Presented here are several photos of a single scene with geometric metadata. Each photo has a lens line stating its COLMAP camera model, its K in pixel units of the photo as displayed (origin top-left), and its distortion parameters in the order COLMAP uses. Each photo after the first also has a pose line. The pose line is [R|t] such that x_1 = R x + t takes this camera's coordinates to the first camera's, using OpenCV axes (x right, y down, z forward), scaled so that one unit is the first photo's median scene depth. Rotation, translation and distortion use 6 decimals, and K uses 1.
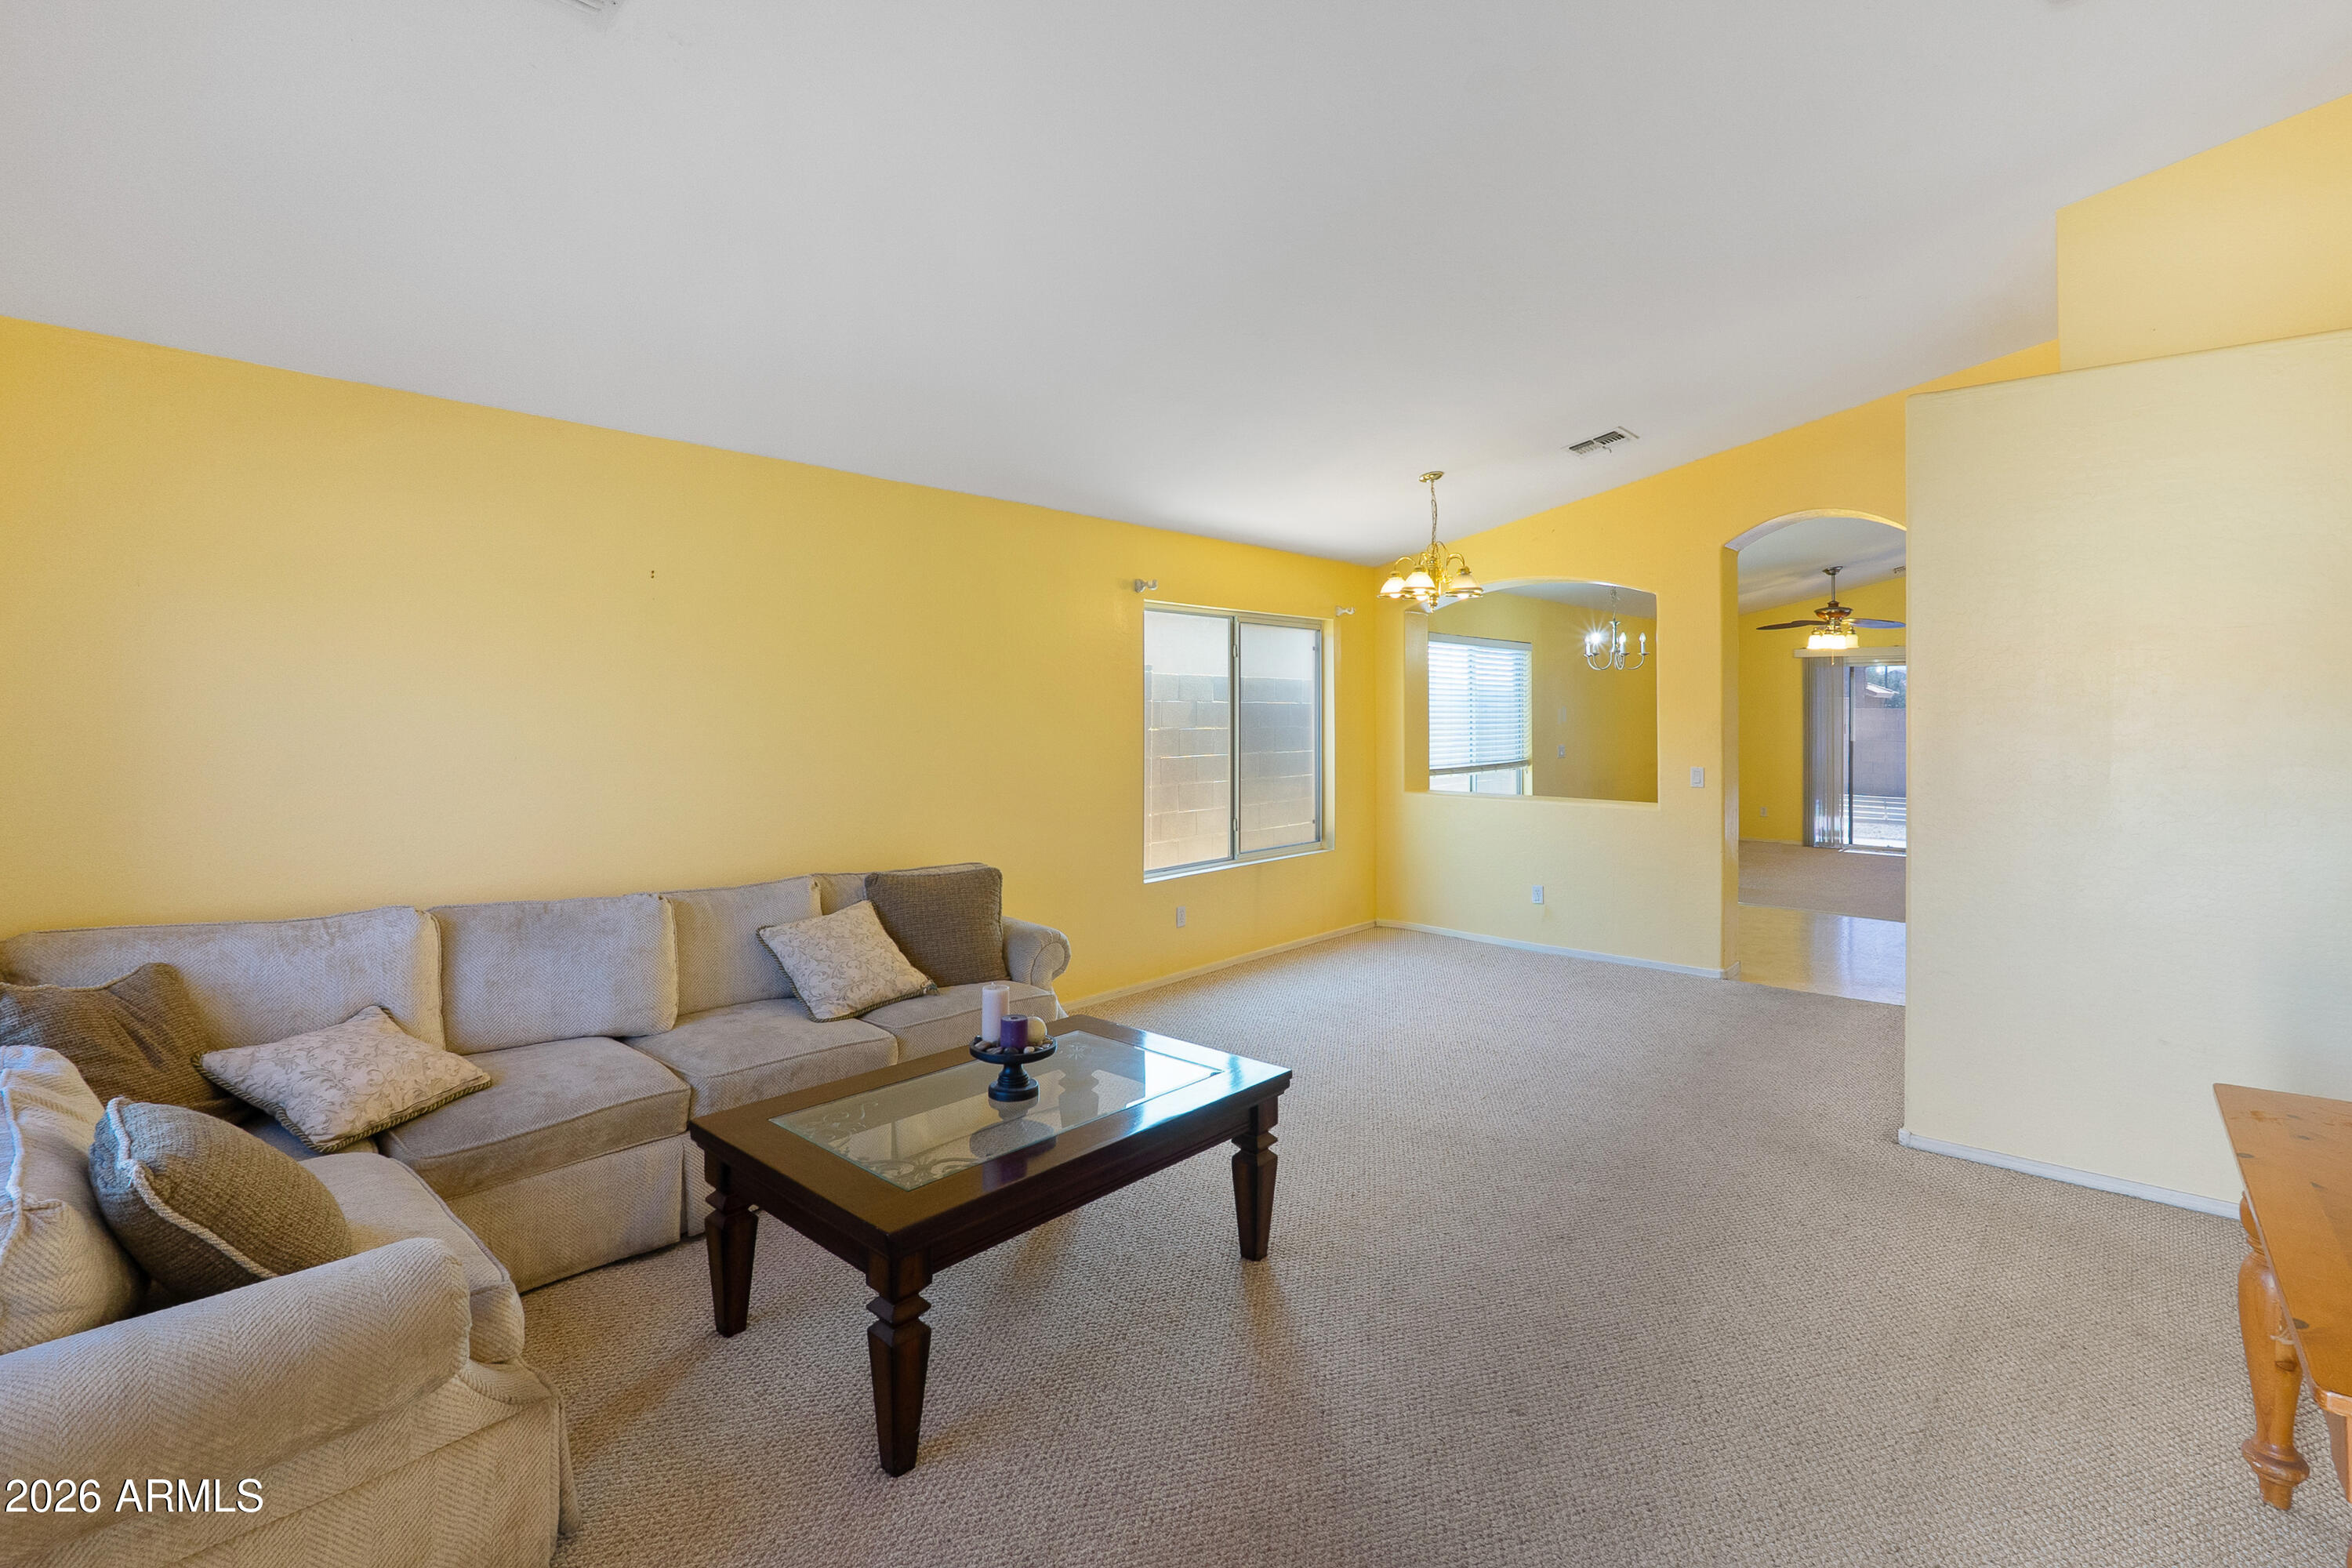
lens RADIAL K [[1104.6, 0, 1169.1], [0, 1104.6, 713.6], [0, 0, 1]] dist [-0.010473, 0.000114]
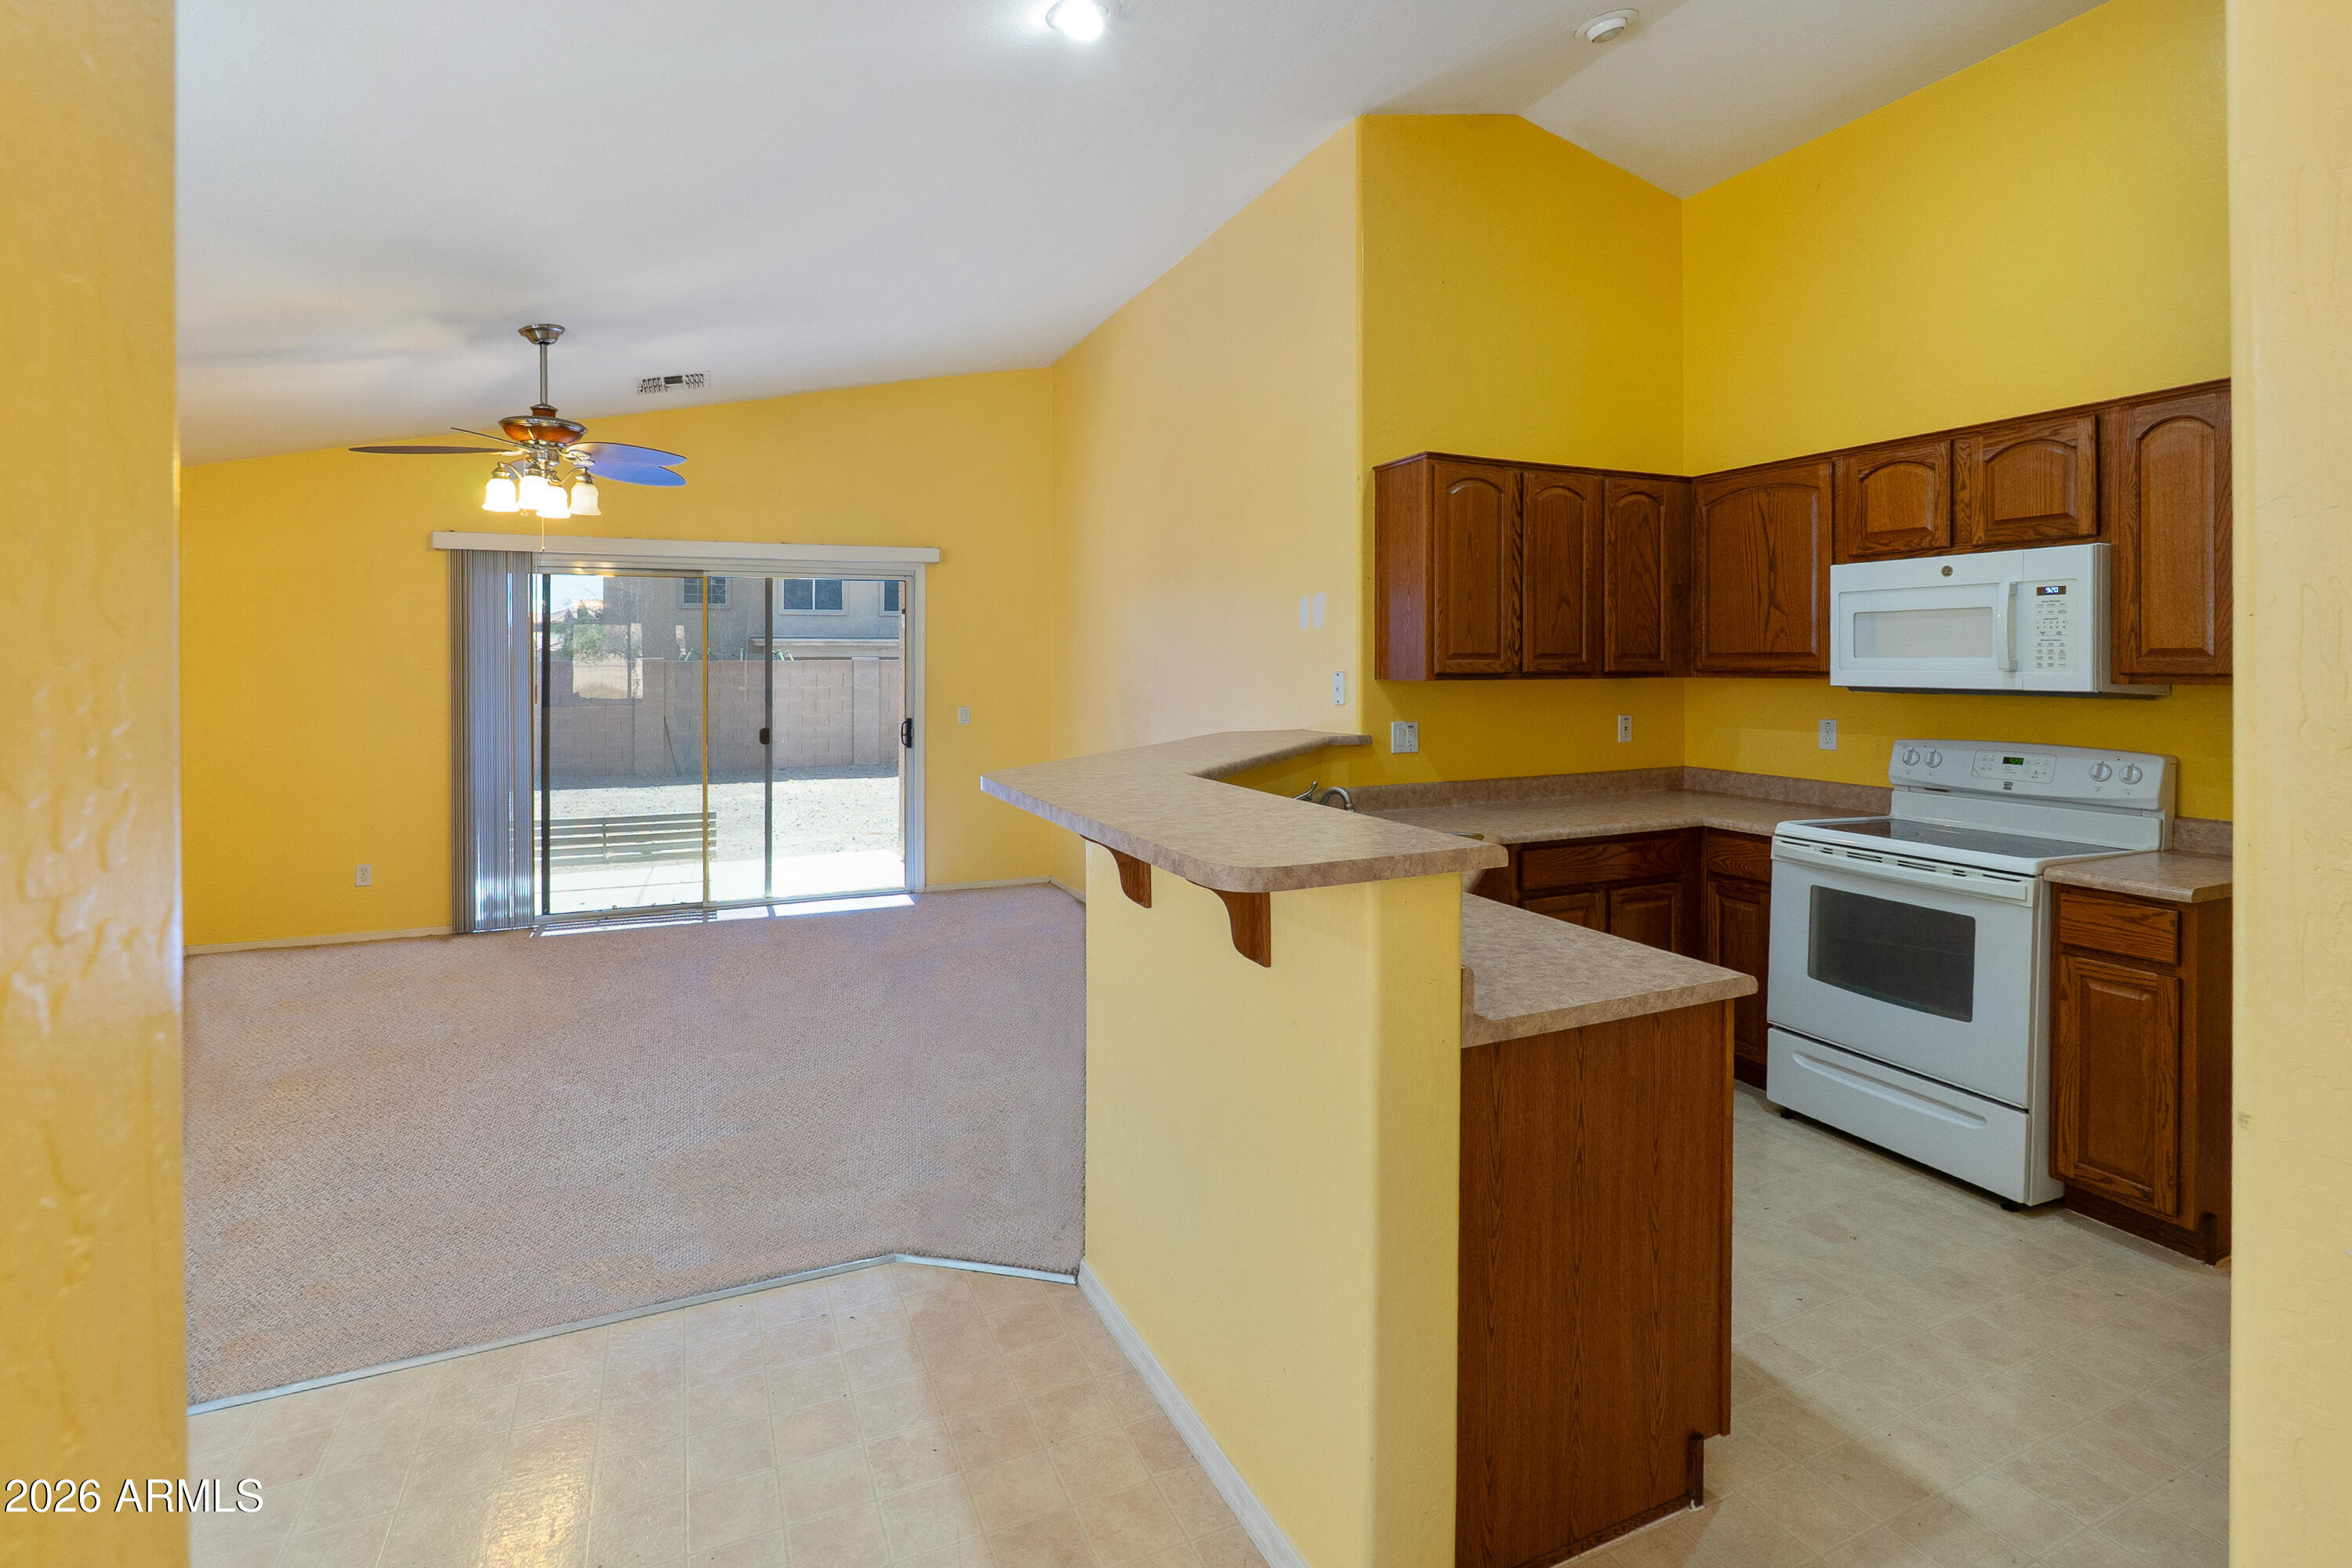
lens RADIAL K [[1123.8, 0, 1172.4], [0, 1123.8, 679.3], [0, 0, 1]] dist [-0.006969, 0.000683]
pose [[0.412033, -0.013040, 0.911076, 0.362507], [0.005154, 0.999915, 0.011981, 0.004115], [-0.911154, -0.000241, 0.412065, 0.712951]]
